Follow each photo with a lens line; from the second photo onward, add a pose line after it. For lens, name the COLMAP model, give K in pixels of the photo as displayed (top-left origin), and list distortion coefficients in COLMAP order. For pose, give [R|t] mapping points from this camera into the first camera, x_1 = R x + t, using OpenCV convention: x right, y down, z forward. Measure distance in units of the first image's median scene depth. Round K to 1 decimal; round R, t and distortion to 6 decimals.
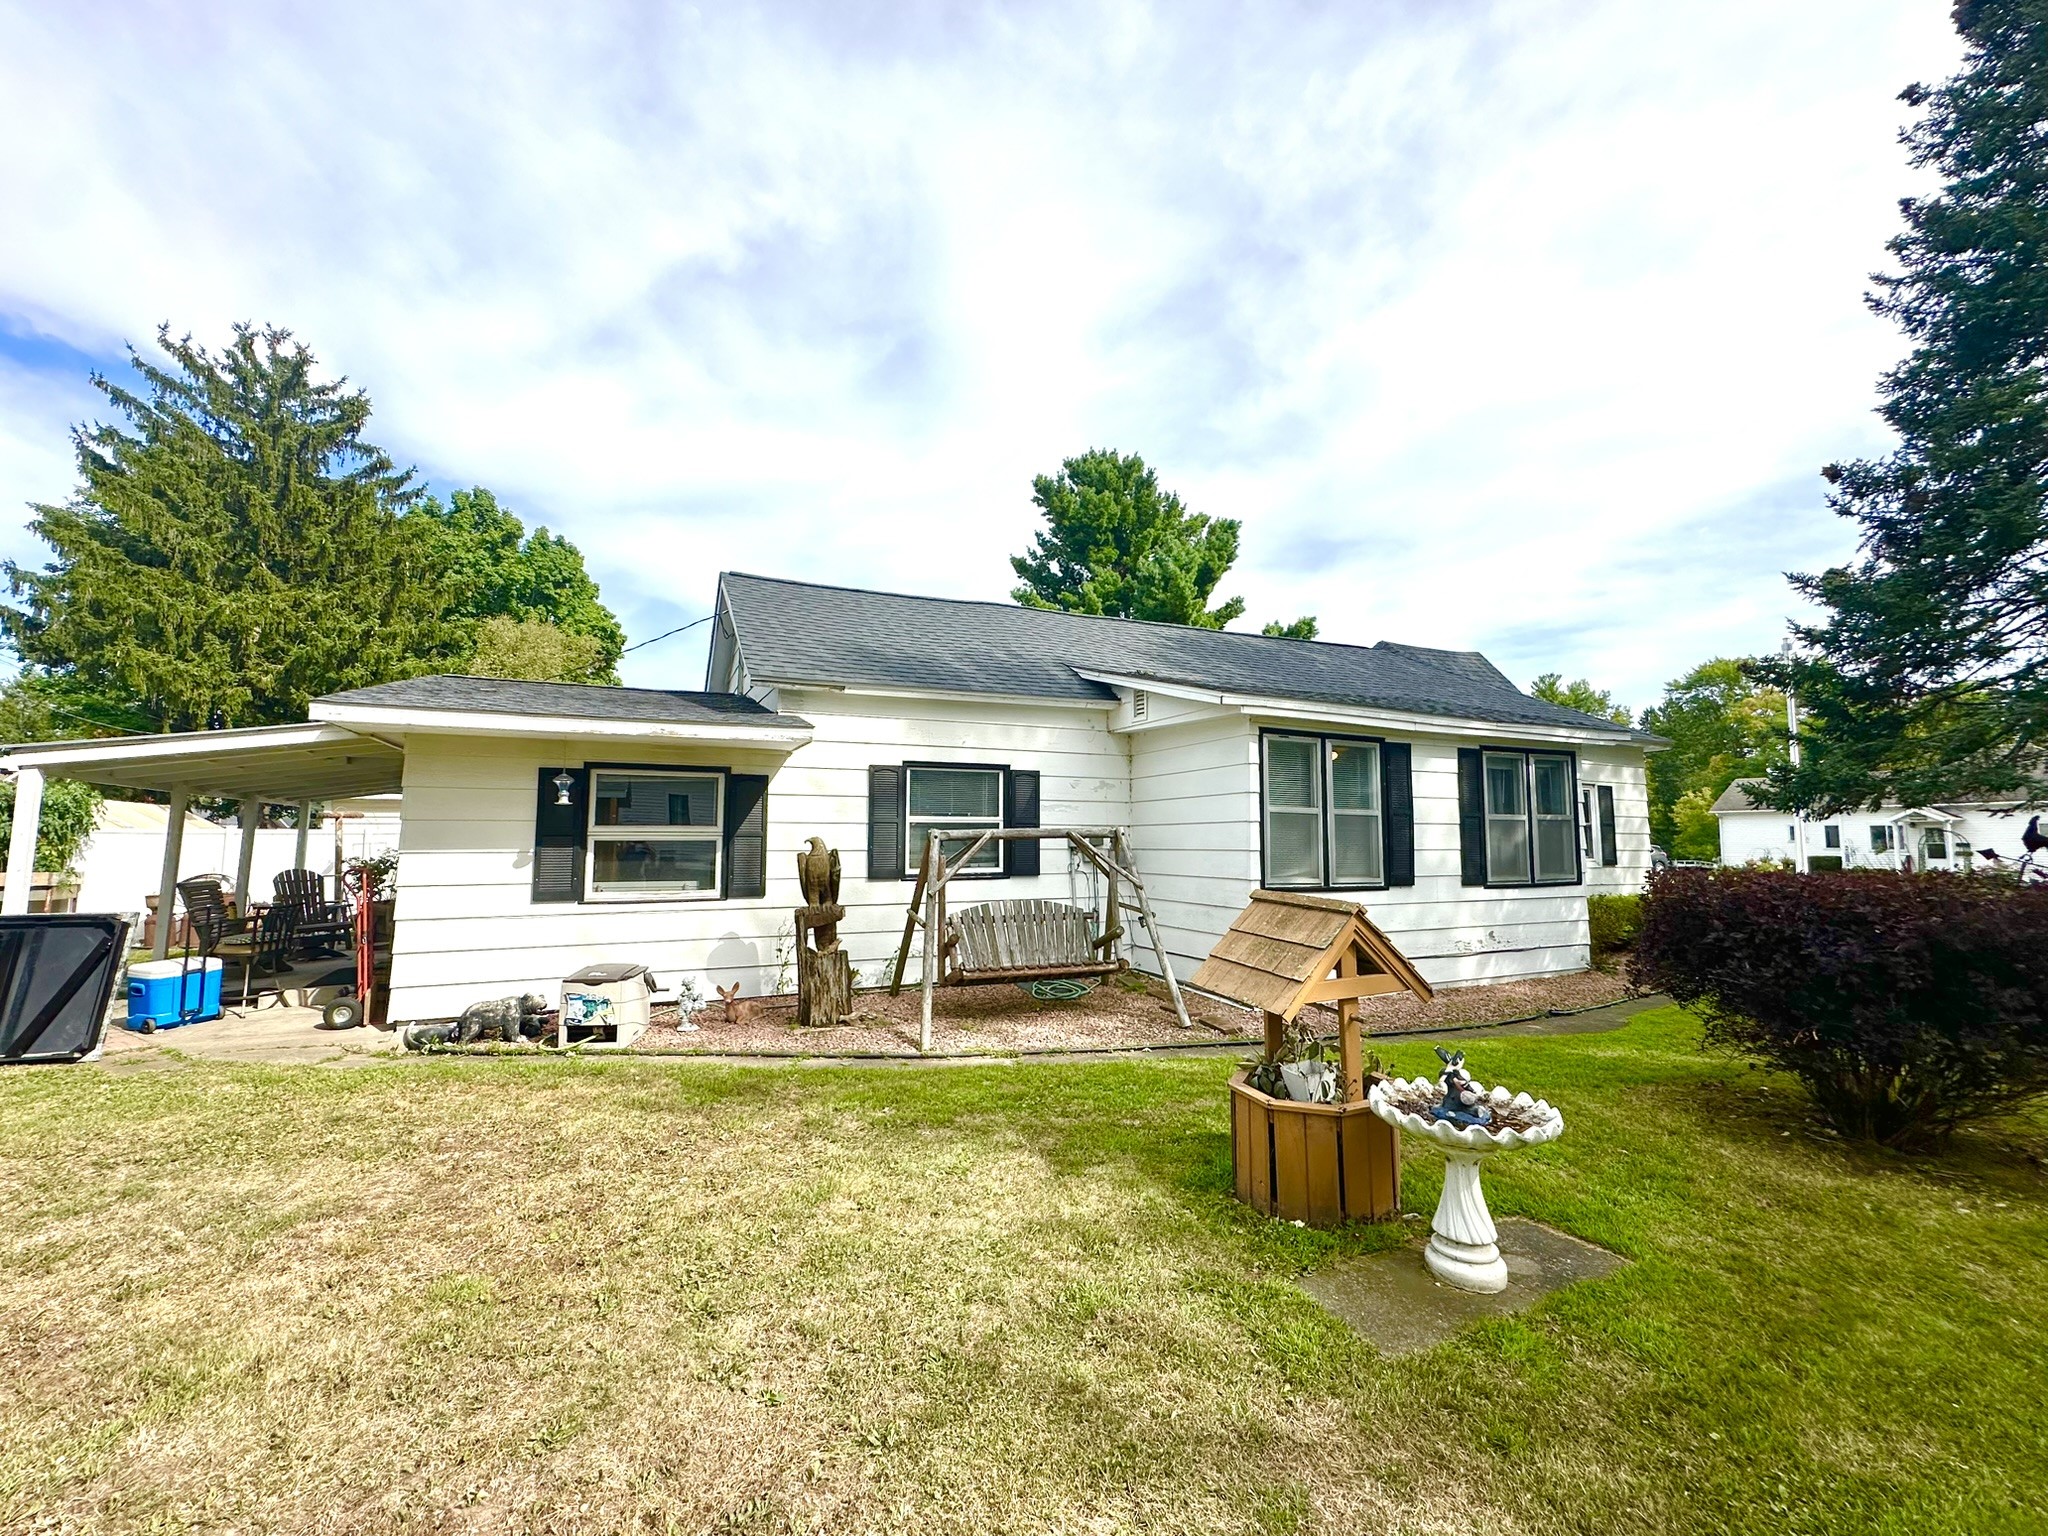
lens RADIAL K [[819.7, 0, 957.2], [0, 819.7, 760.8], [0, 0, 1]] dist [-0.005314, 0.001447]
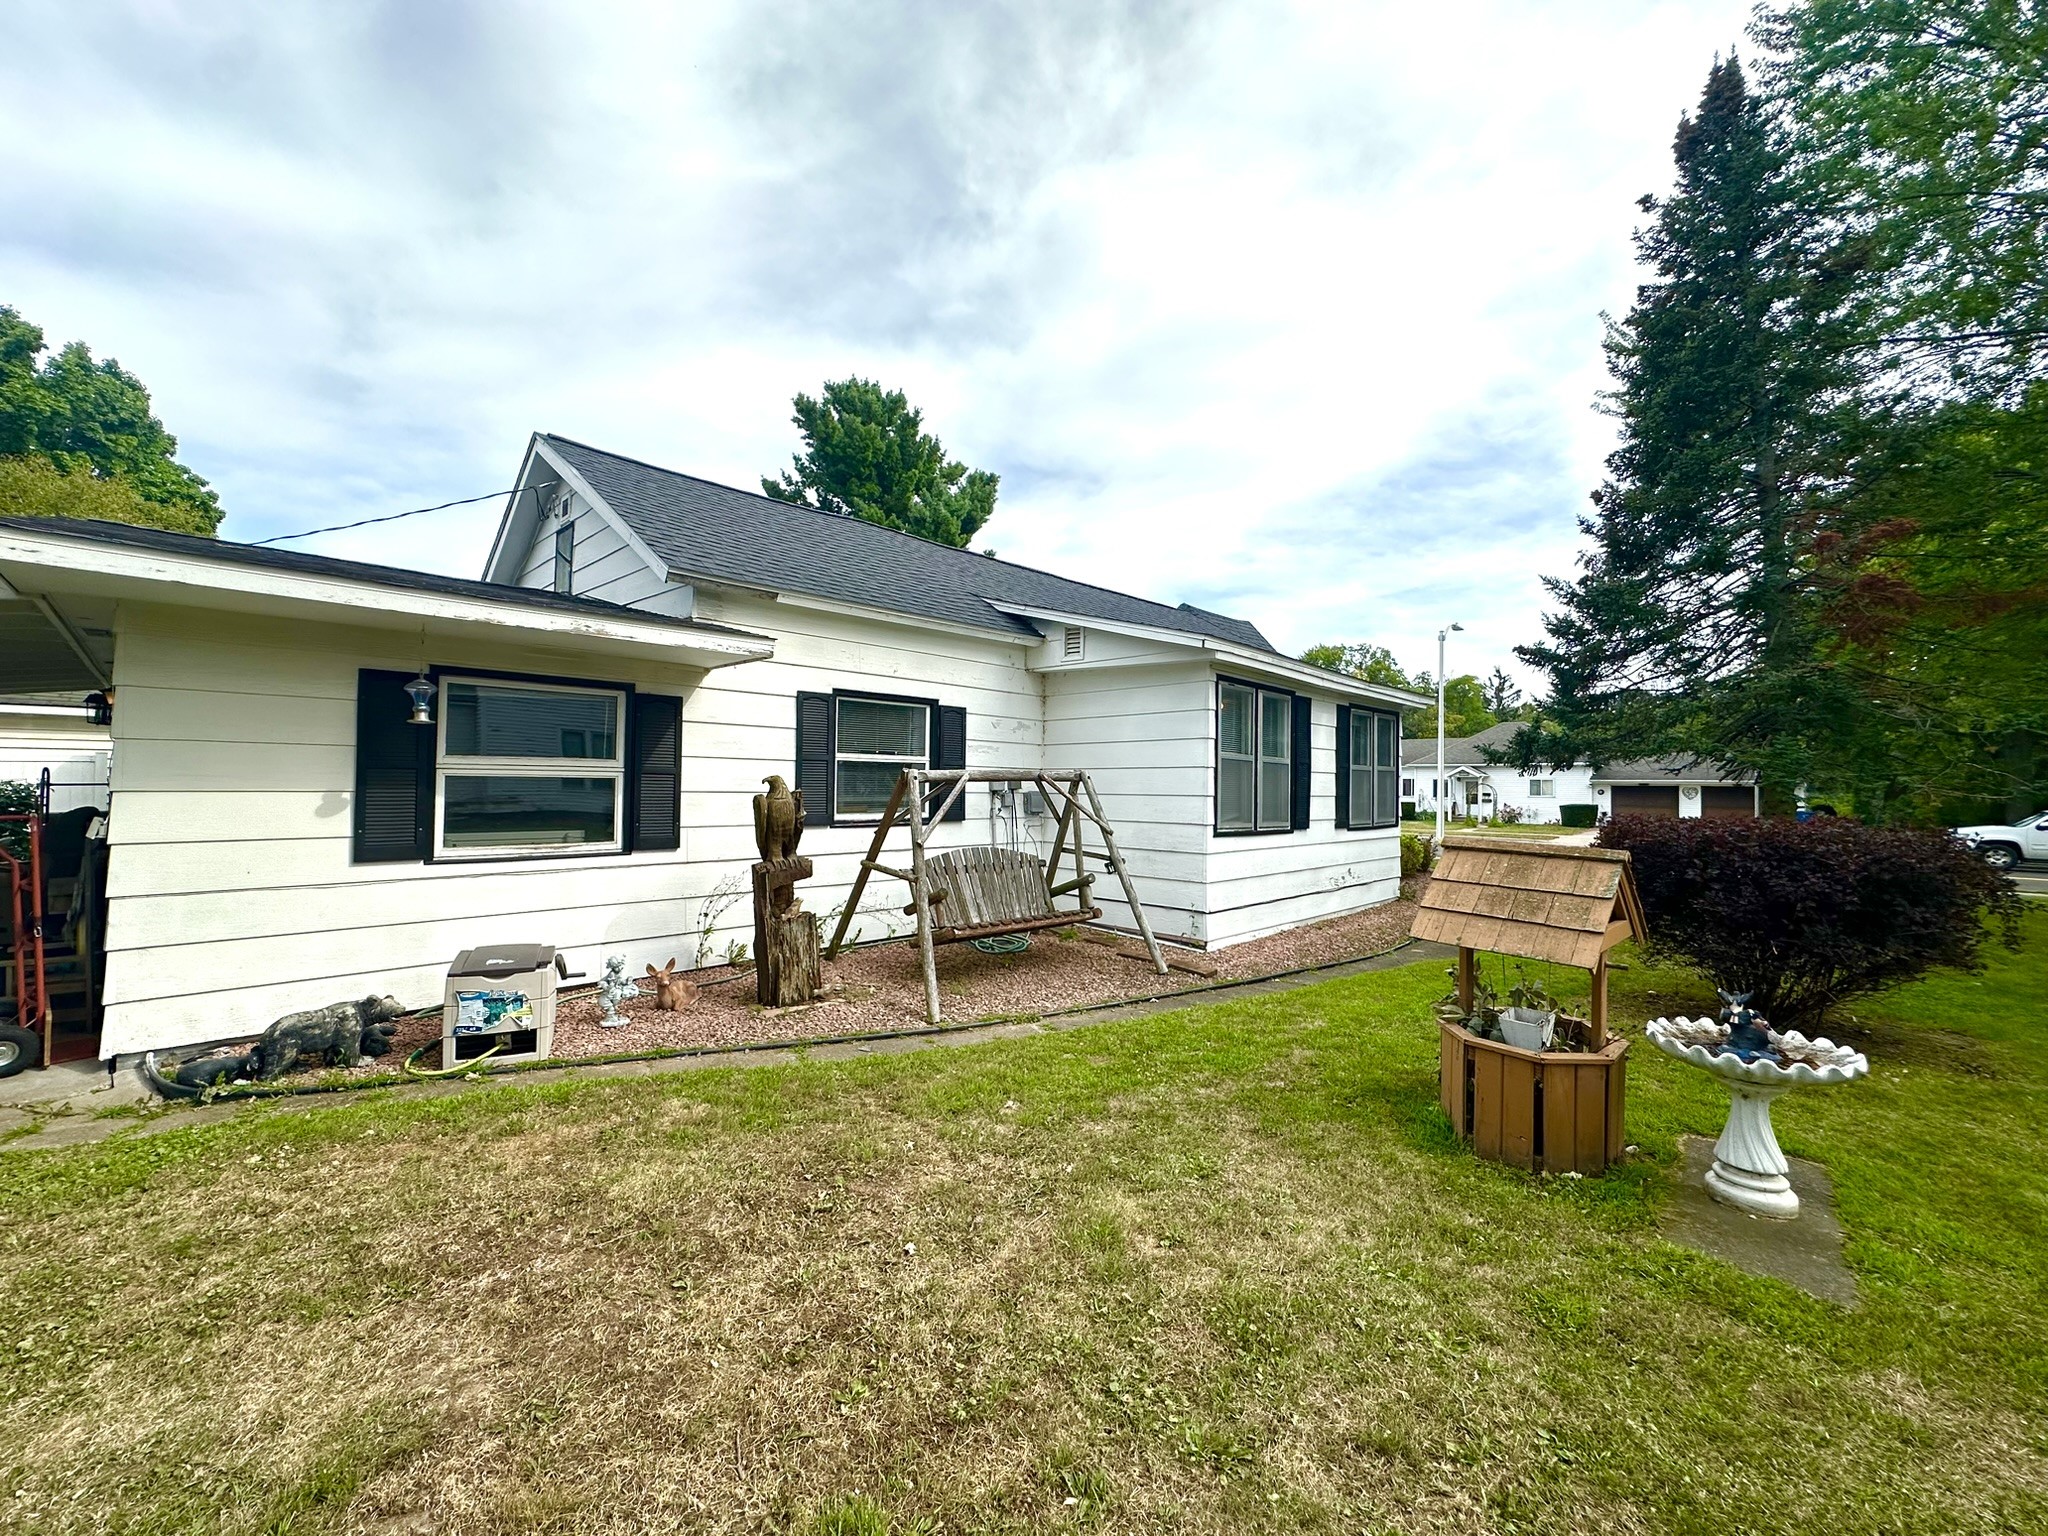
lens RADIAL K [[819.7, 0, 970.6], [0, 819.7, 757.5], [0, 0, 1]] dist [-0.005314, 0.001447]
pose [[0.930293, 0.023787, 0.366046, -0.281148], [-0.047568, 0.997292, 0.056085, 0.020007], [-0.363721, -0.069587, 0.928905, 0.172704]]
